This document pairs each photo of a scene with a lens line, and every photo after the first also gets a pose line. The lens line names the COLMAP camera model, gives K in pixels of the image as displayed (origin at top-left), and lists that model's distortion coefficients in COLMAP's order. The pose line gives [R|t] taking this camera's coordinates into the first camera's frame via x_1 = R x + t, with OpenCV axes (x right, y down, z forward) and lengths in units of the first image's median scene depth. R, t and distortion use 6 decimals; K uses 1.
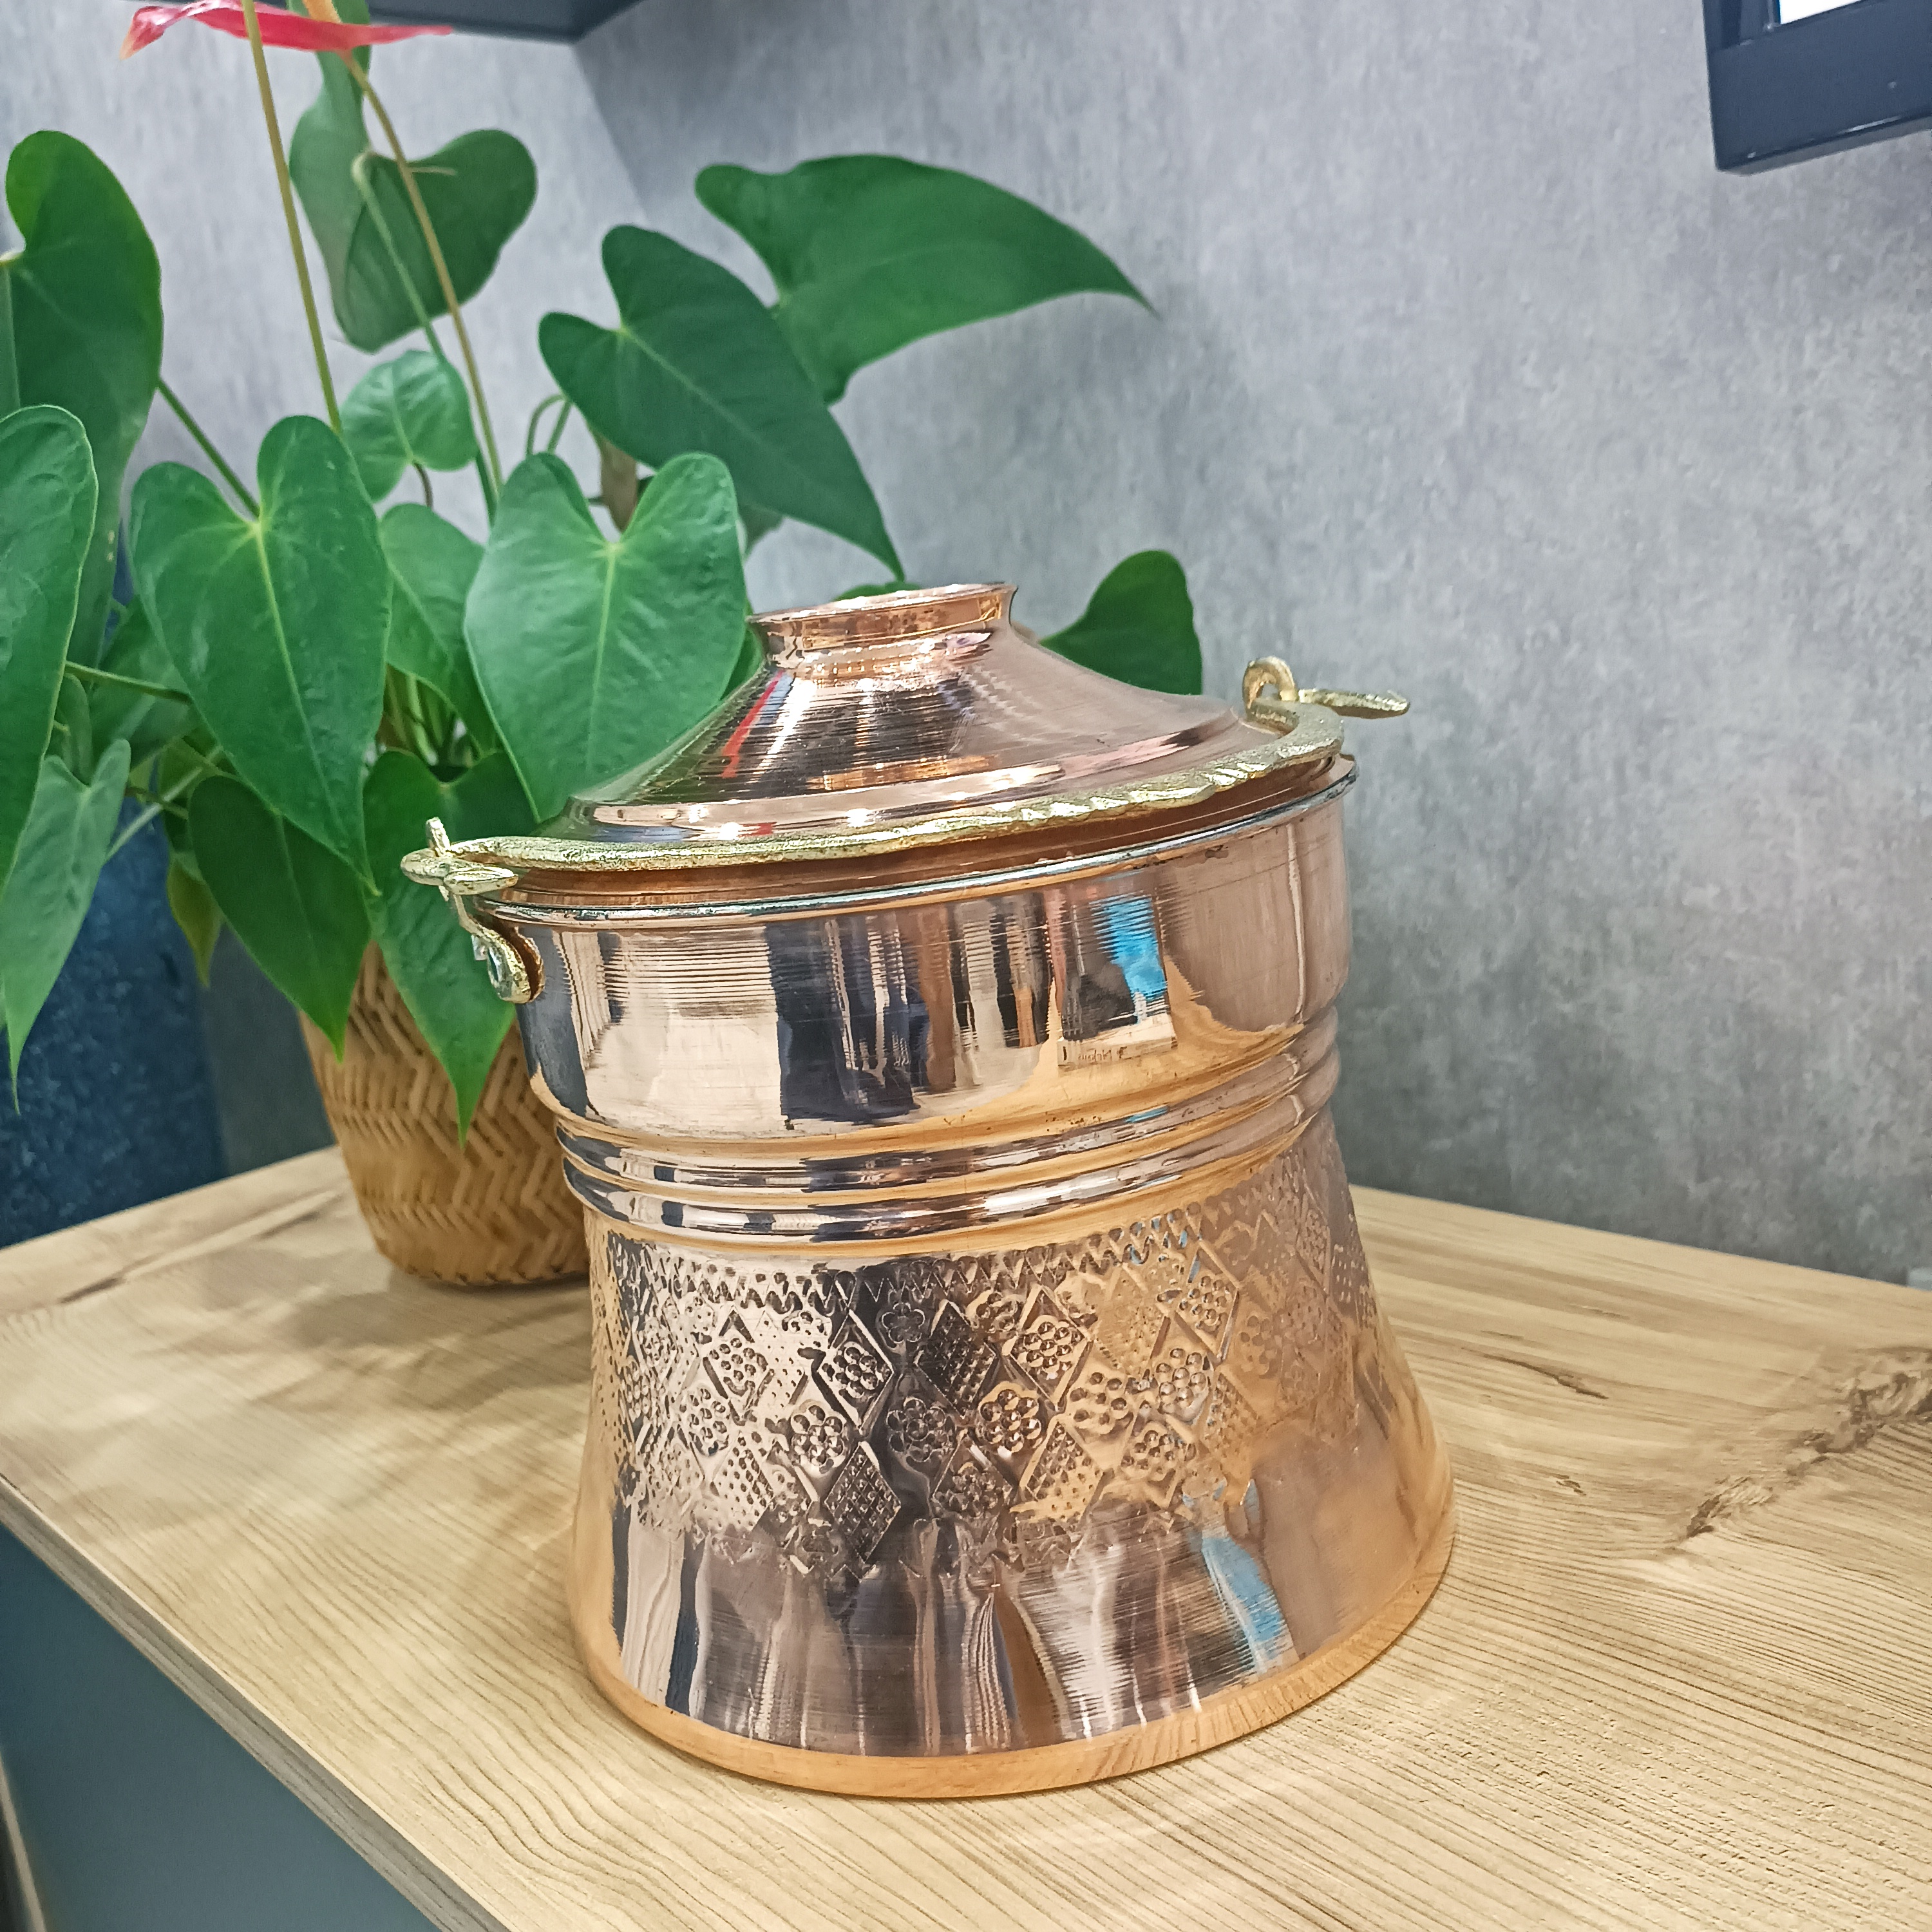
lens RADIAL K [[1957.6, 0, 976.8], [0, 1957.6, 958.6], [0, 0, 1]] dist [-0.002327, 0.000000]
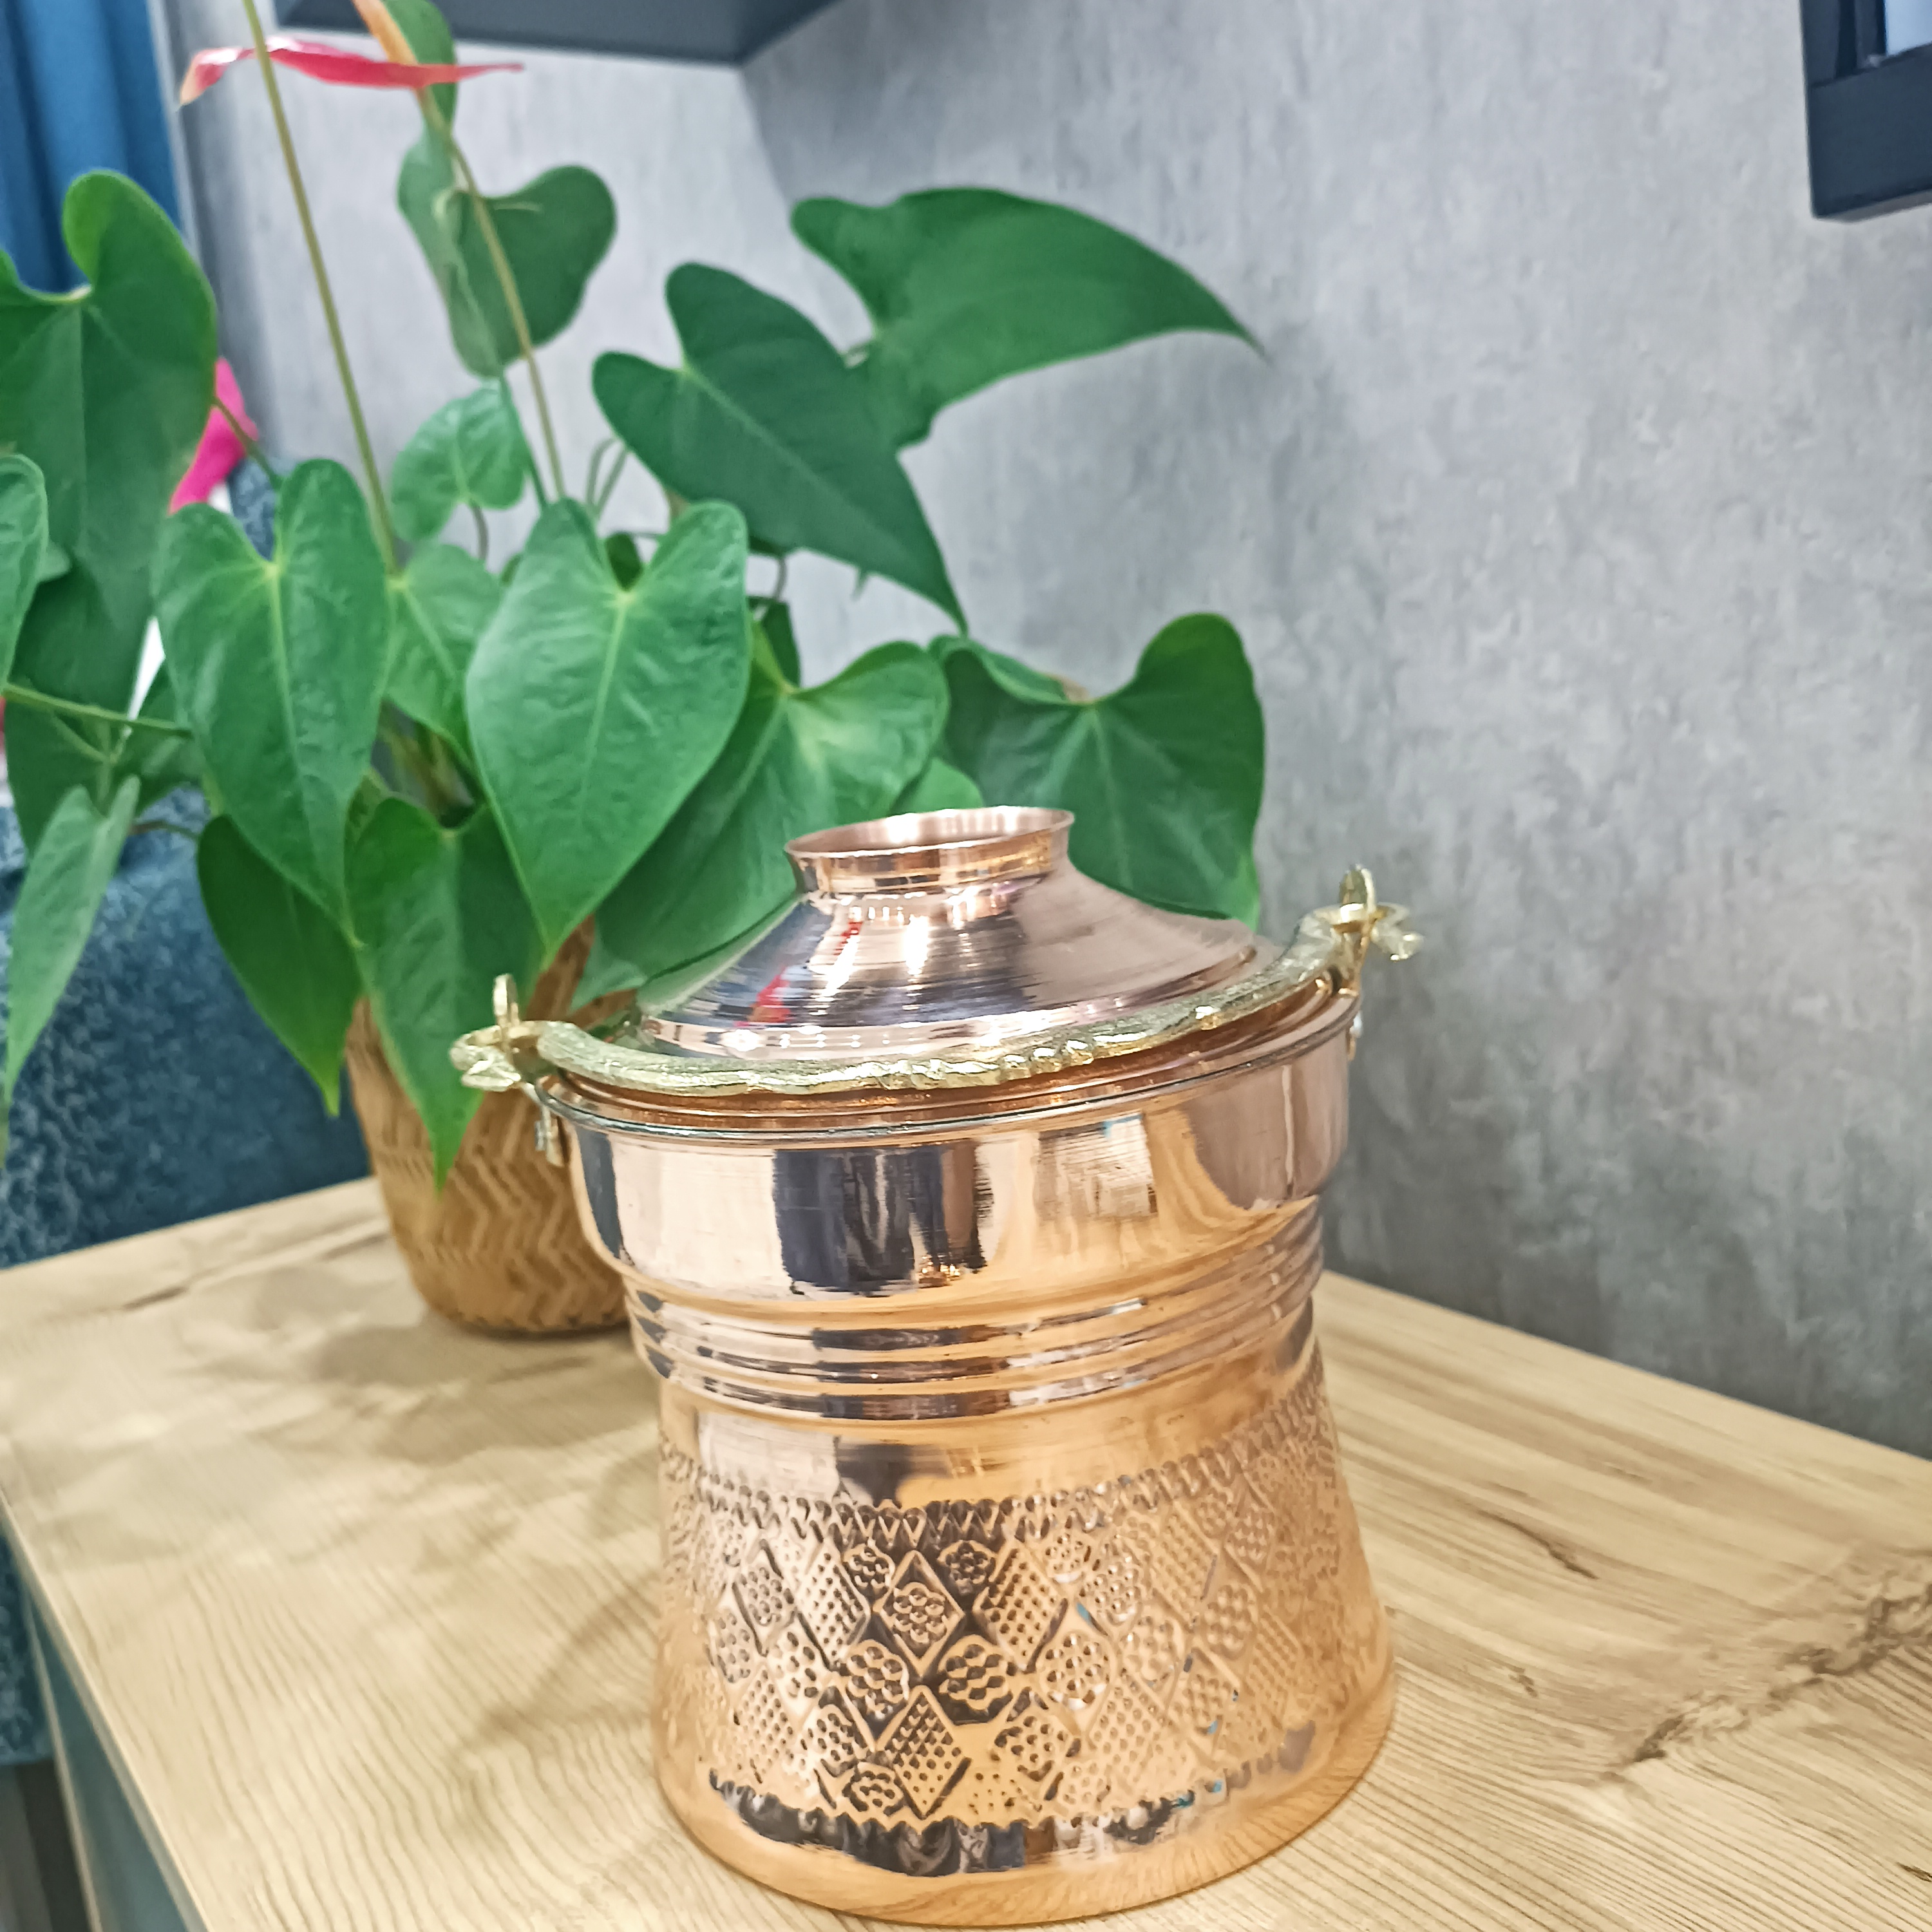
lens RADIAL K [[1957.6, 0, 977.2], [0, 1957.6, 957.6], [0, 0, 1]] dist [-0.002327, 0.000000]
pose [[0.989765, 0.052782, -0.132584, 0.105078], [-0.053177, 0.998585, 0.000561, -0.034106], [0.132426, 0.006495, 0.991172, 0.048180]]
